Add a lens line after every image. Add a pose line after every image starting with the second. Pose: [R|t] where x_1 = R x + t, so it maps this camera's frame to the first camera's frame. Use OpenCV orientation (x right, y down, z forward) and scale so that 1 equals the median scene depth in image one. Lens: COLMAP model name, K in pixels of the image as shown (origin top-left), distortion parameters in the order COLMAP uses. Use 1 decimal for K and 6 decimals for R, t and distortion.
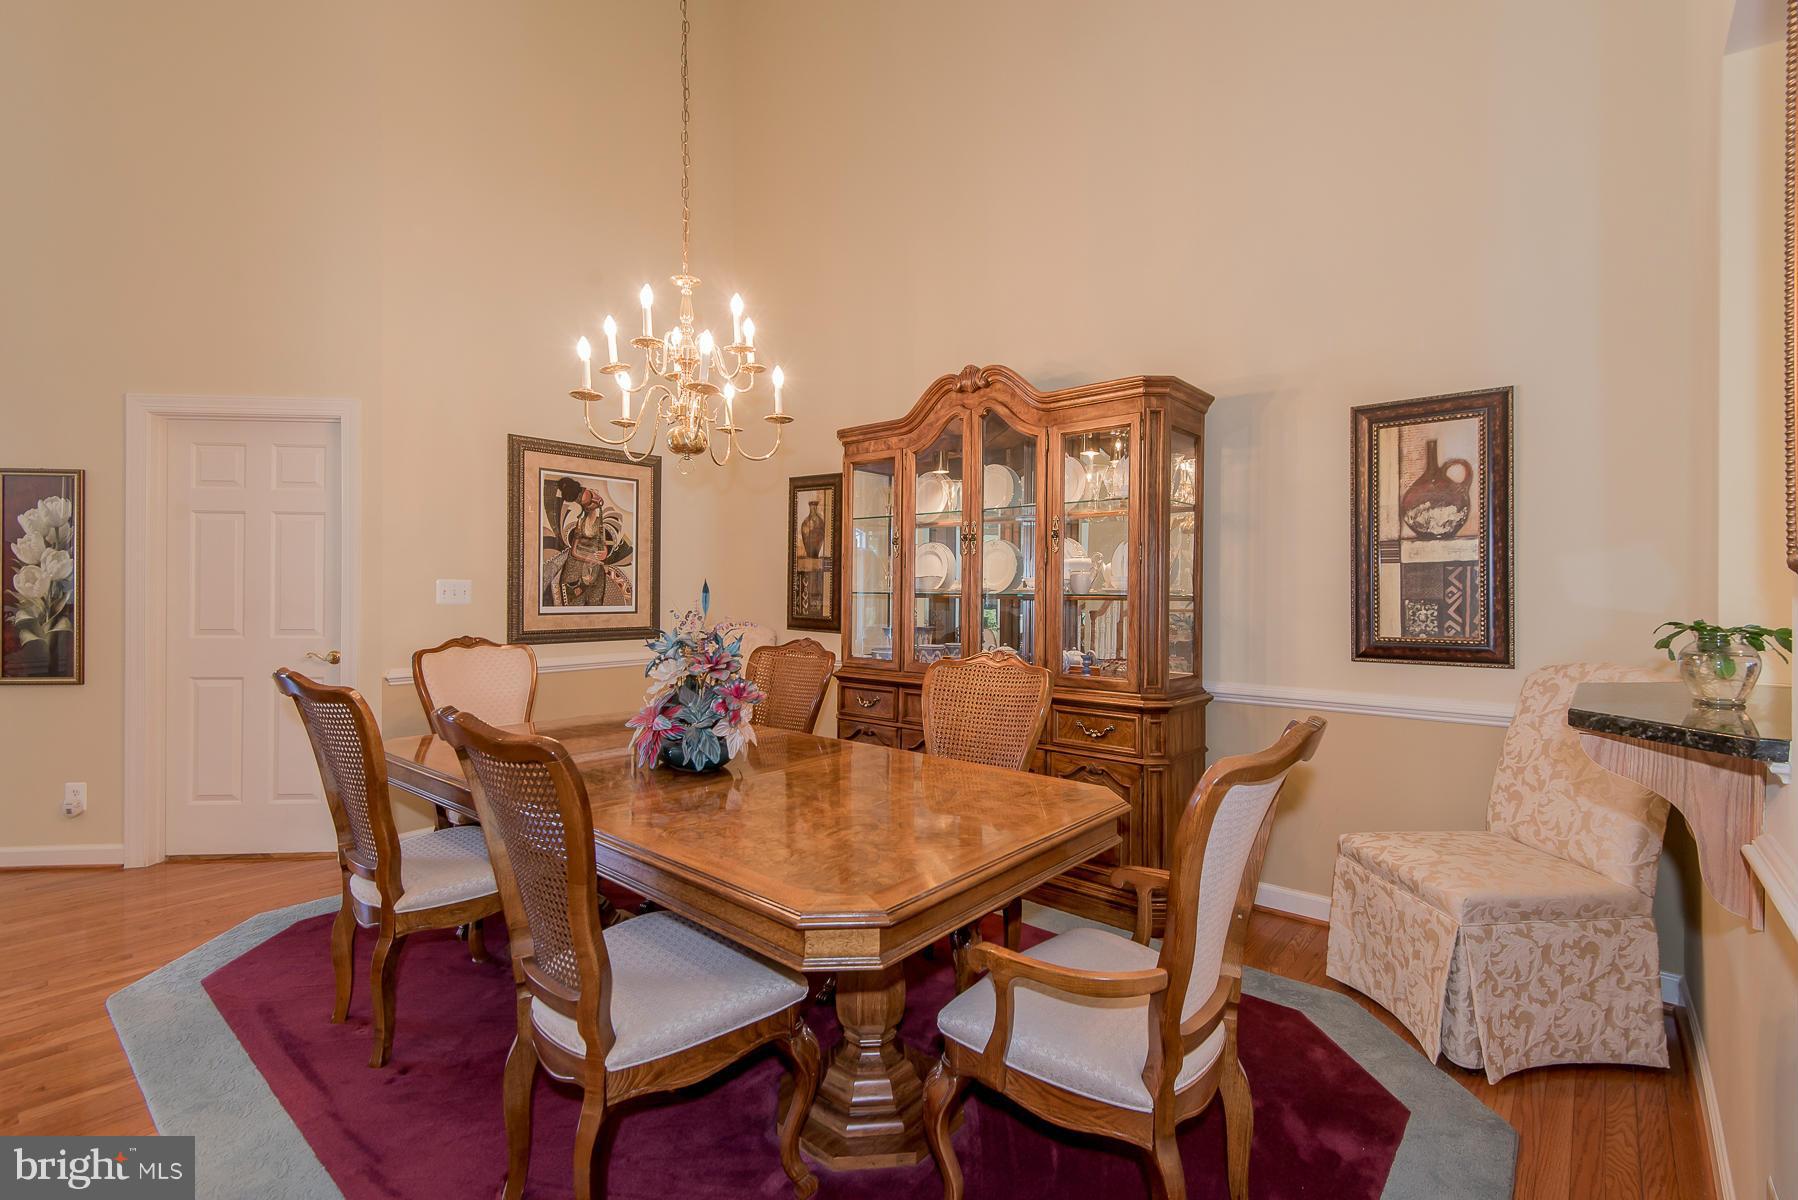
lens RADIAL K [[803.1, 0, 906.4], [0, 803.1, 589.2], [0, 0, 1]] dist [0.033633, -0.017546]
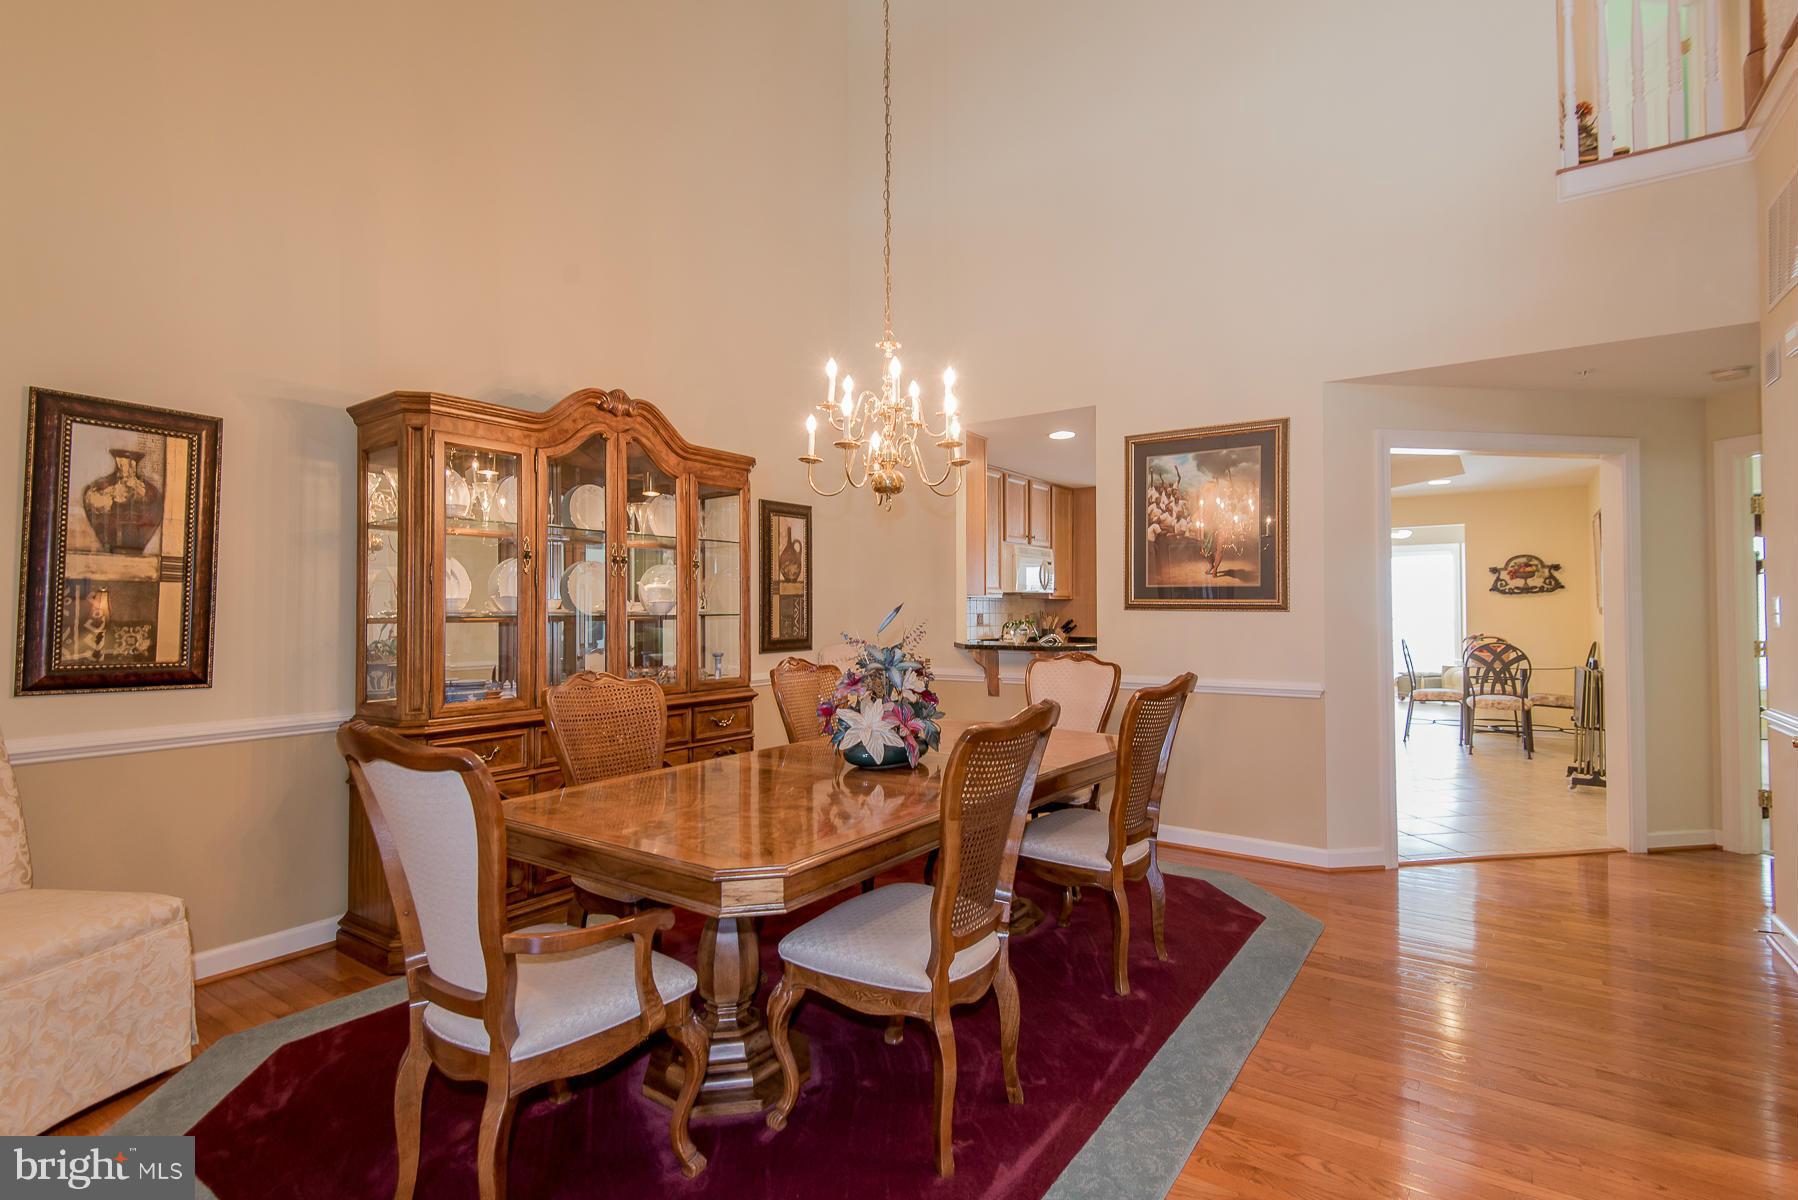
lens RADIAL K [[808.4, 0, 907.1], [0, 808.4, 606.4], [0, 0, 1]] dist [0.013441, -0.018087]
pose [[-0.072108, -0.000823, 0.997396, -0.960211], [-0.000580, 1.000000, 0.000783, -0.007021], [-0.997397, -0.000522, -0.072108, 0.713887]]
